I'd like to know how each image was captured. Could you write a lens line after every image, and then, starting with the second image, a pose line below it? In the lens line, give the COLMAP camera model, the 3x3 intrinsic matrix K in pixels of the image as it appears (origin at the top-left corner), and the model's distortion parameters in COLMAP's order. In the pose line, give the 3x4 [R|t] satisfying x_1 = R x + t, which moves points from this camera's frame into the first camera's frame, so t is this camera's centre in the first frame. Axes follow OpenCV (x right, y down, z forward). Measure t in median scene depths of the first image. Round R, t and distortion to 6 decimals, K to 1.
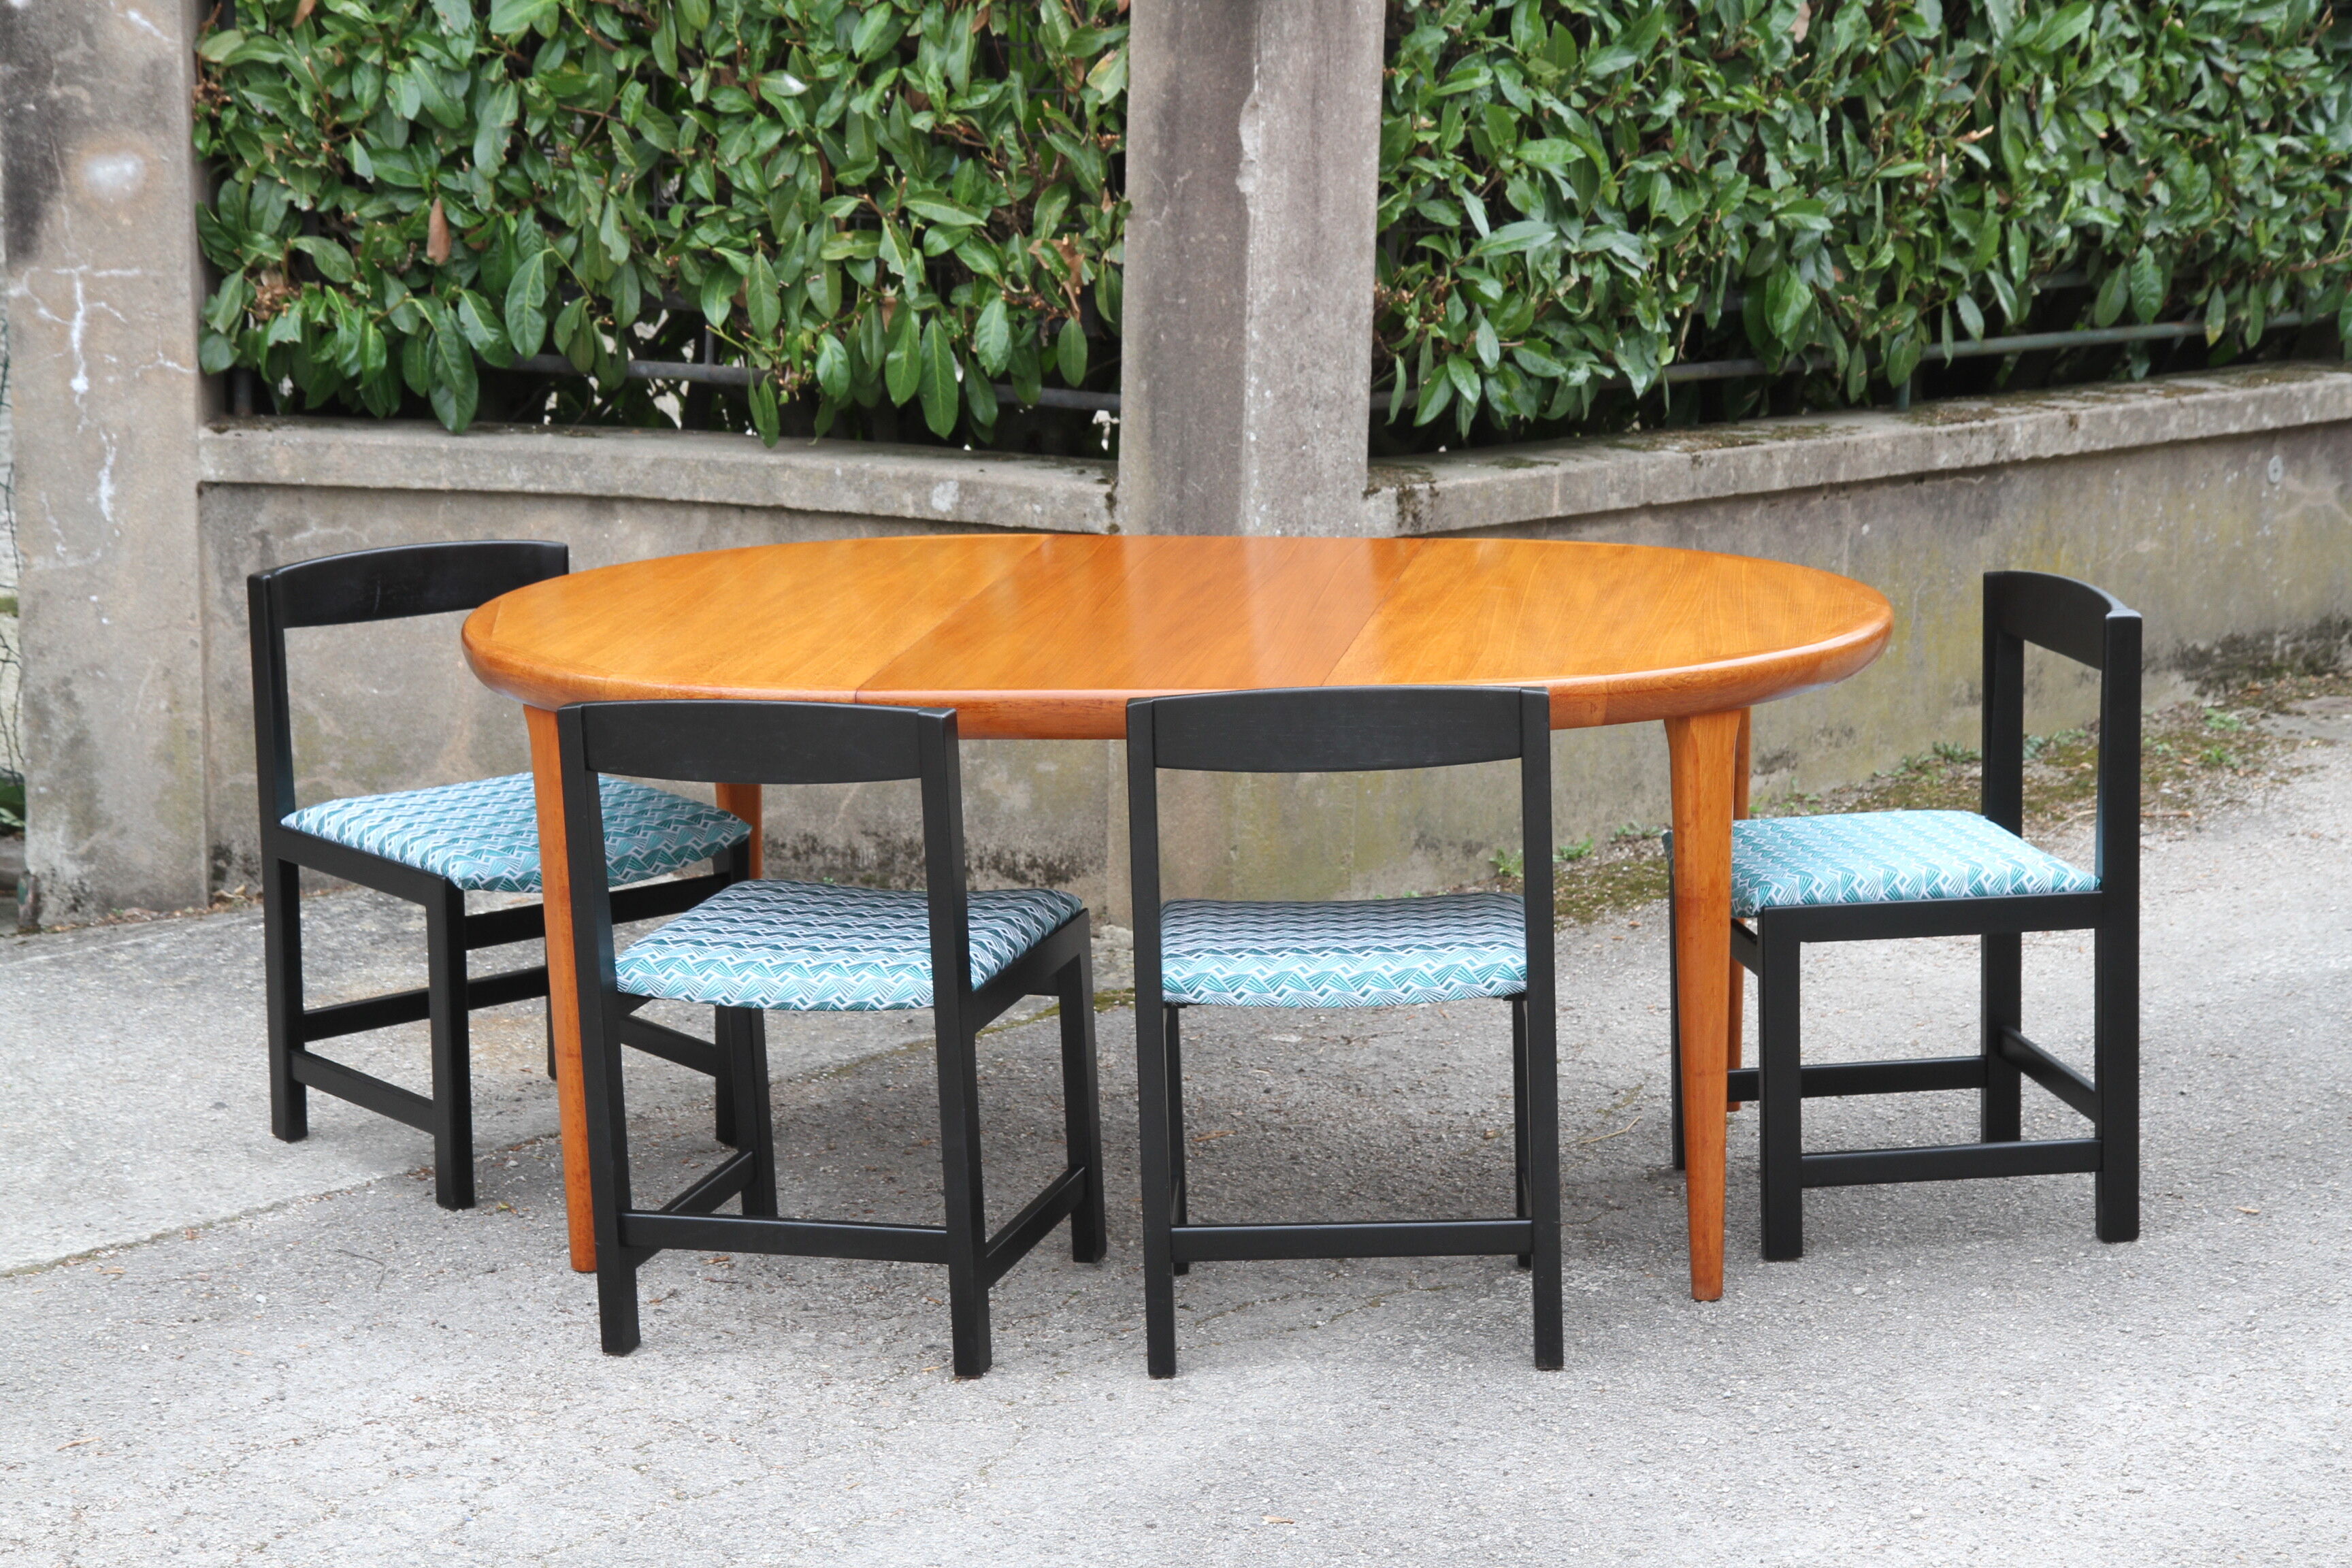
lens RADIAL K [[4398.3, 0, 1171.0], [0, 4398.3, 842.5], [0, 0, 1]] dist [0.238291, 0.000000]
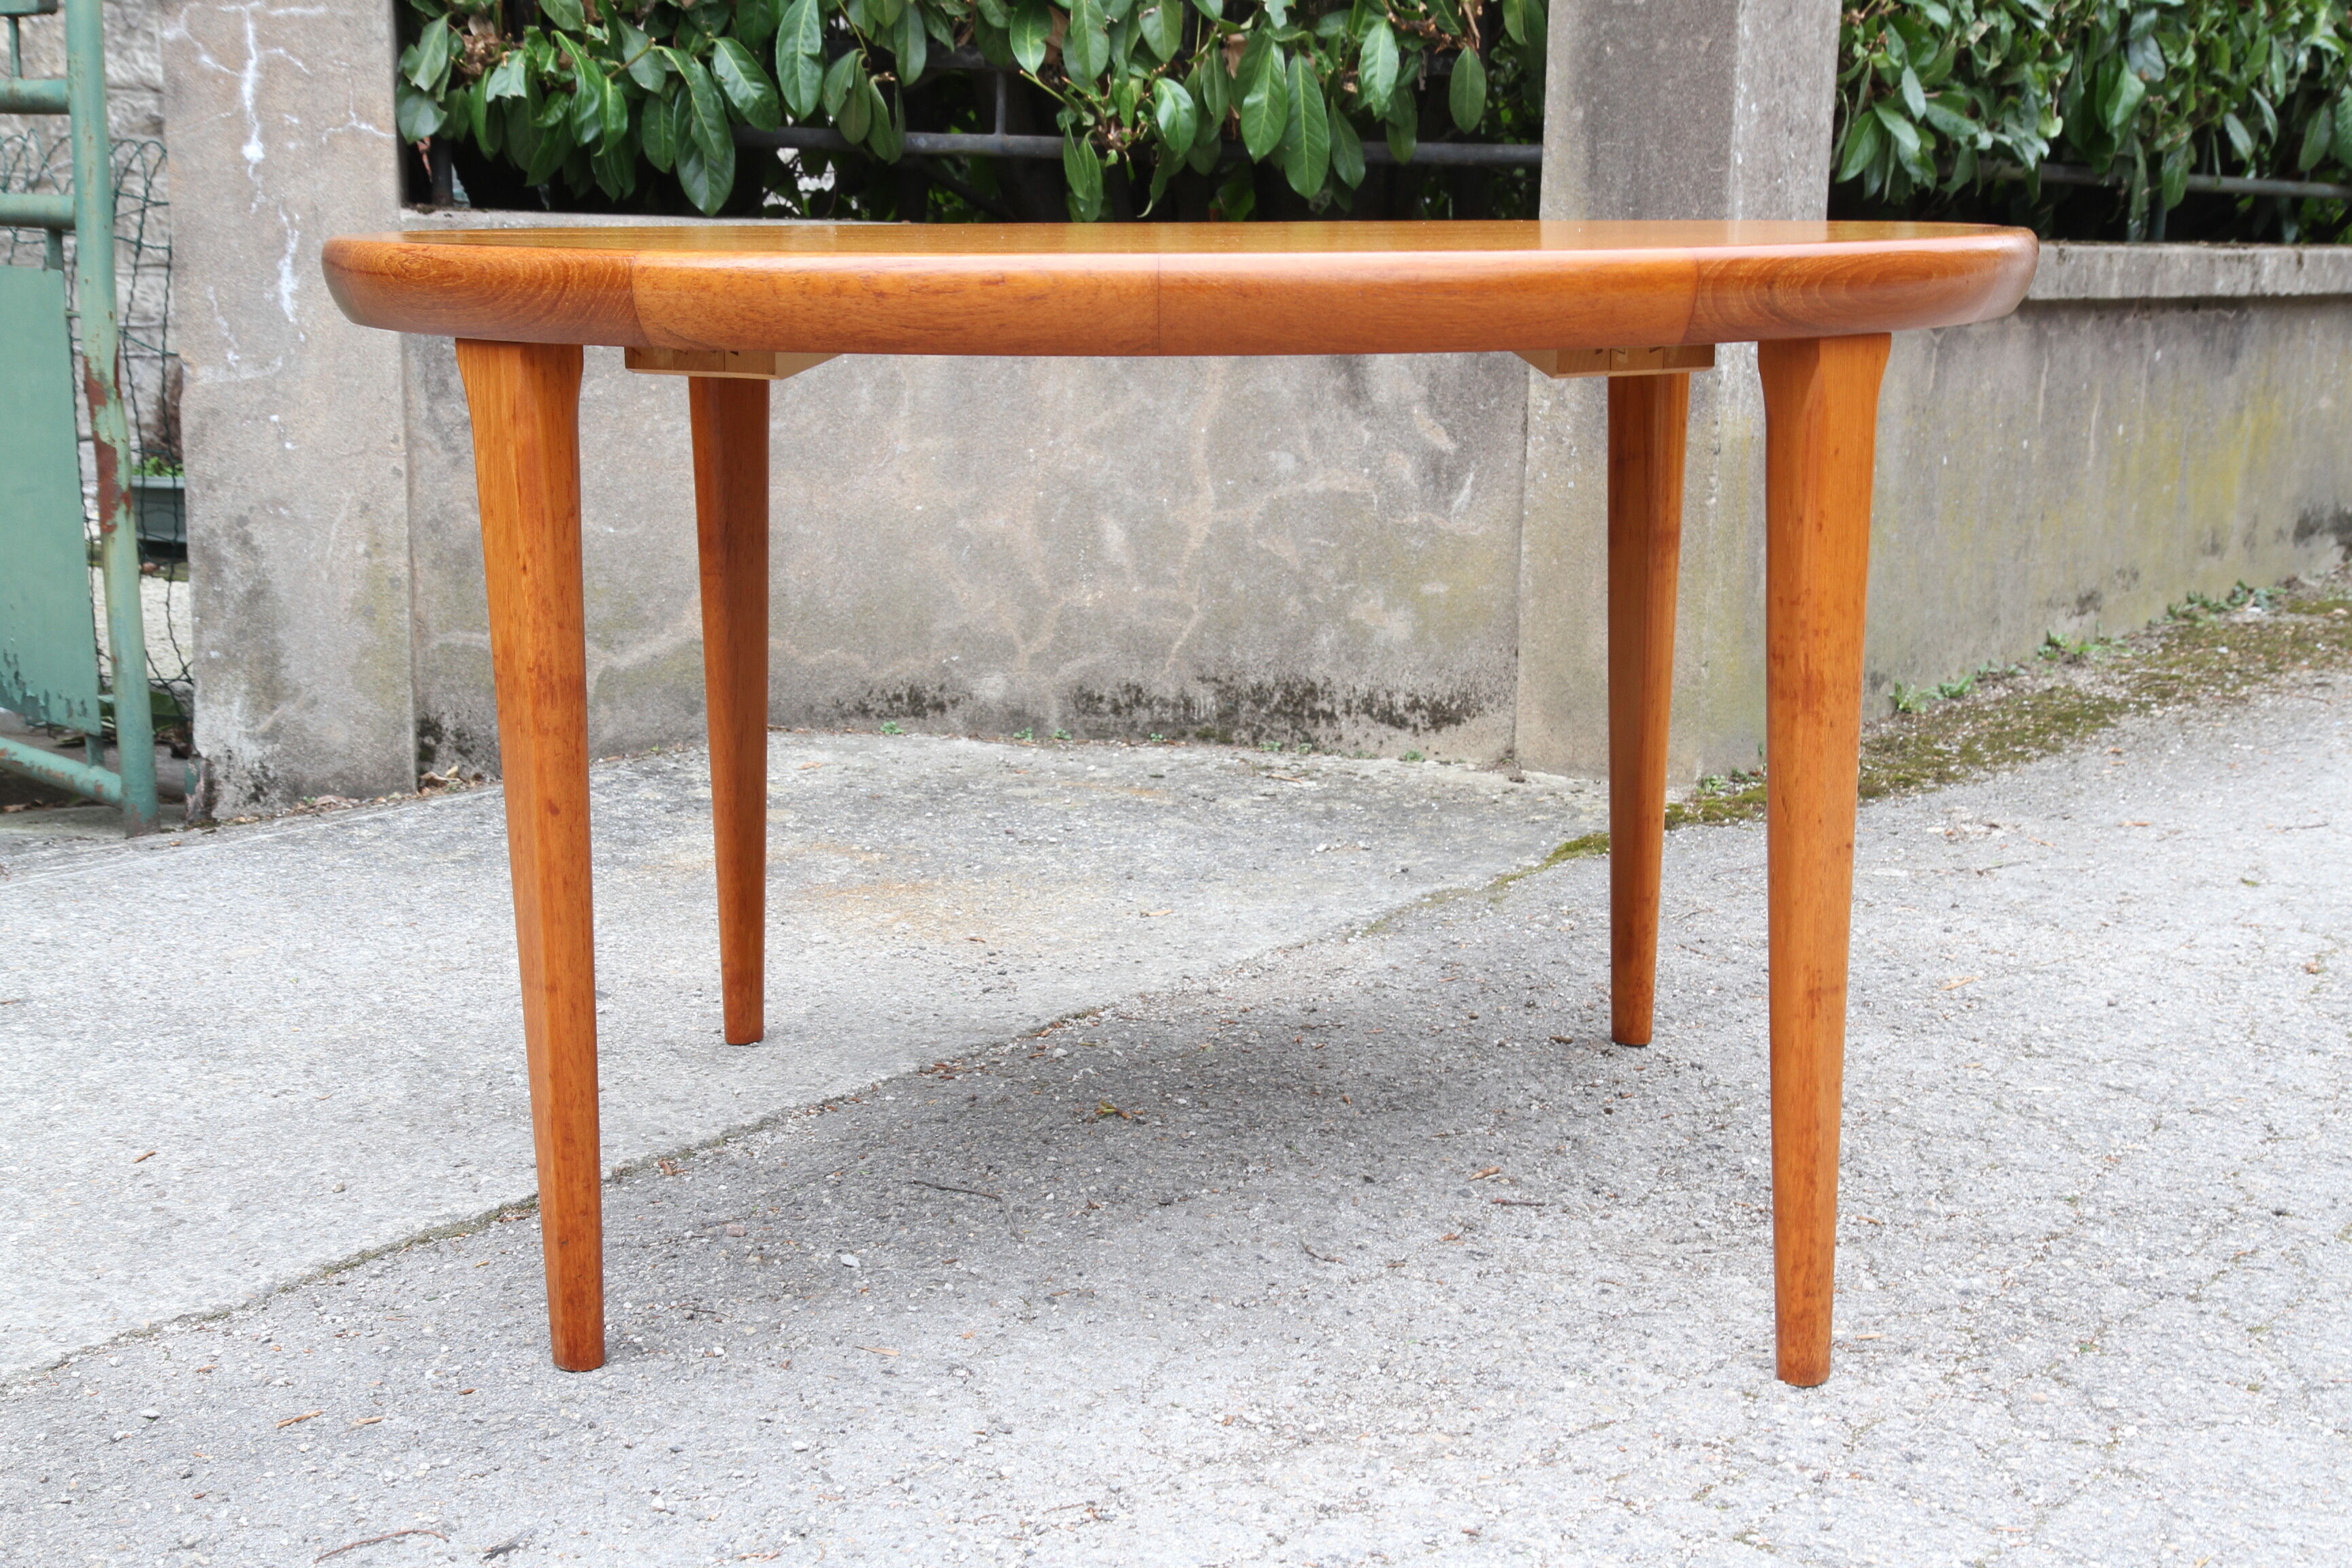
lens RADIAL K [[3110.3, 0, 1176.2], [0, 3110.3, 832.1], [0, 0, 1]] dist [0.110487, 0.000000]
pose [[0.990358, -0.032405, 0.134687, -0.158996], [0.034657, 0.999295, -0.014411, 0.036534], [-0.134125, 0.018939, 0.990783, 0.407780]]
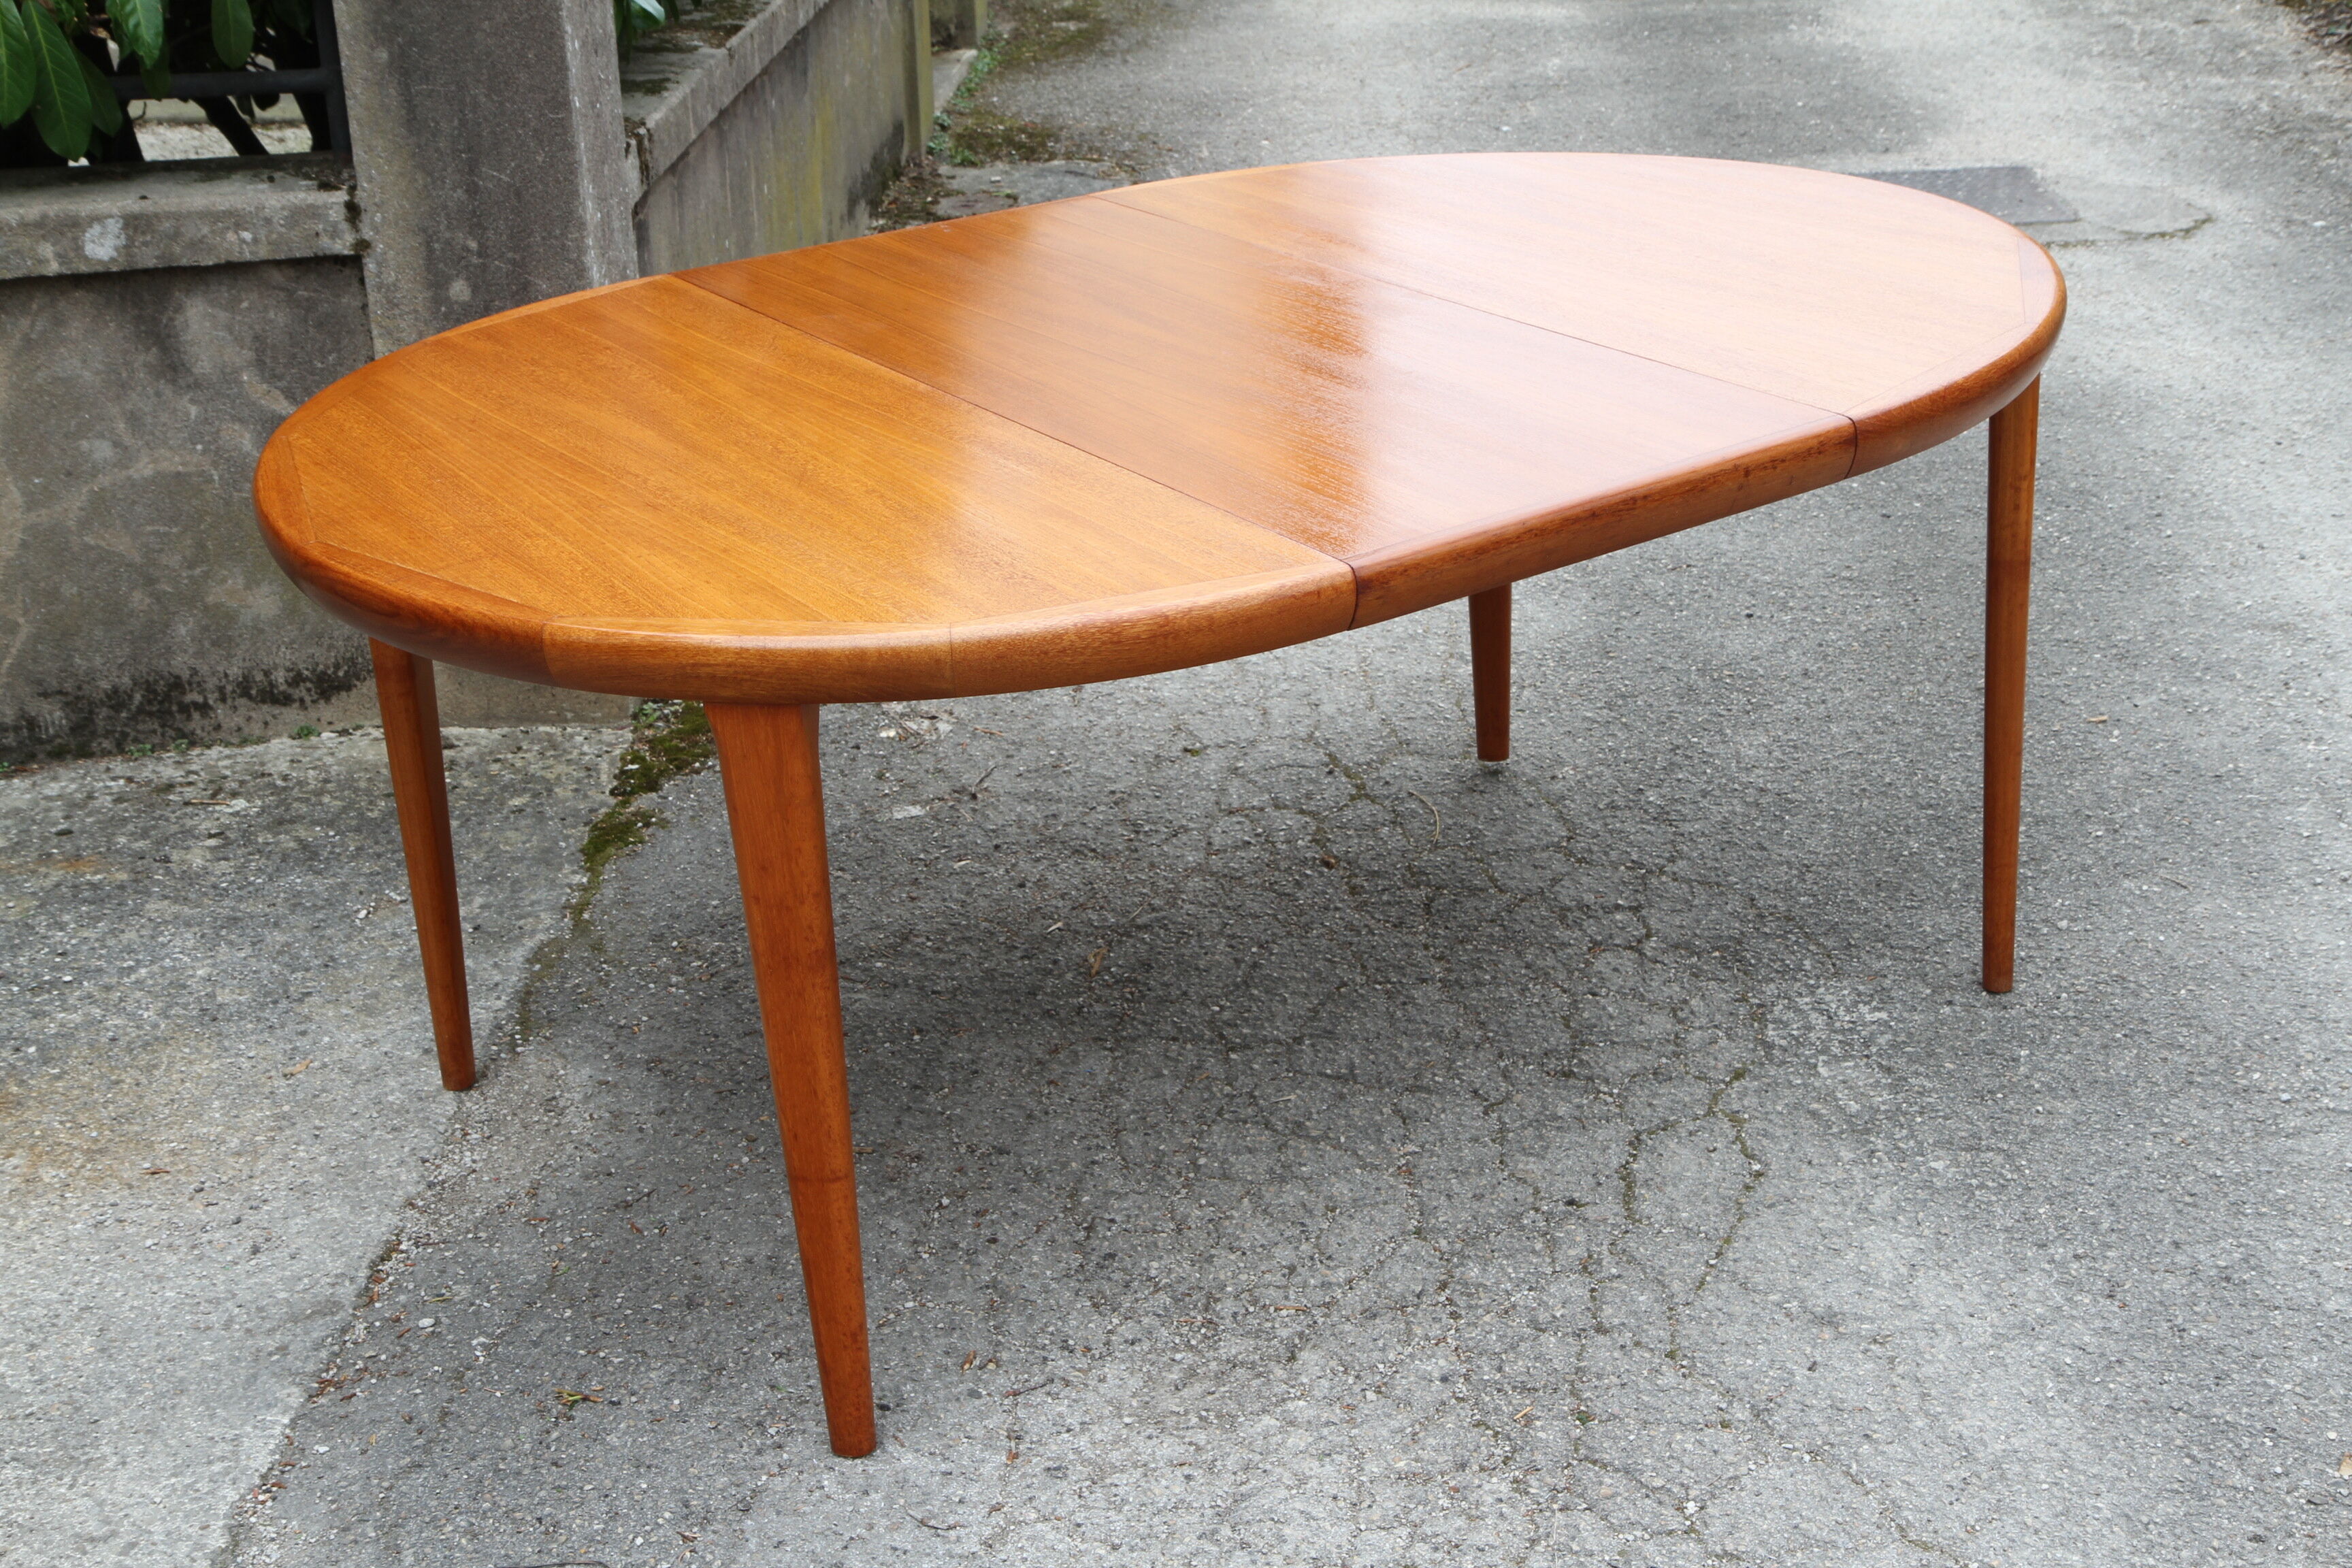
lens RADIAL K [[3244.6, 0, 1204.7], [0, 3244.6, 846.8], [0, 0, 1]] dist [0.121569, 0.000000]
pose [[0.734900, -0.293699, 0.611279, -0.284577], [0.176549, 0.953134, 0.245696, -0.083754], [-0.654792, -0.072642, 0.752311, 0.436693]]
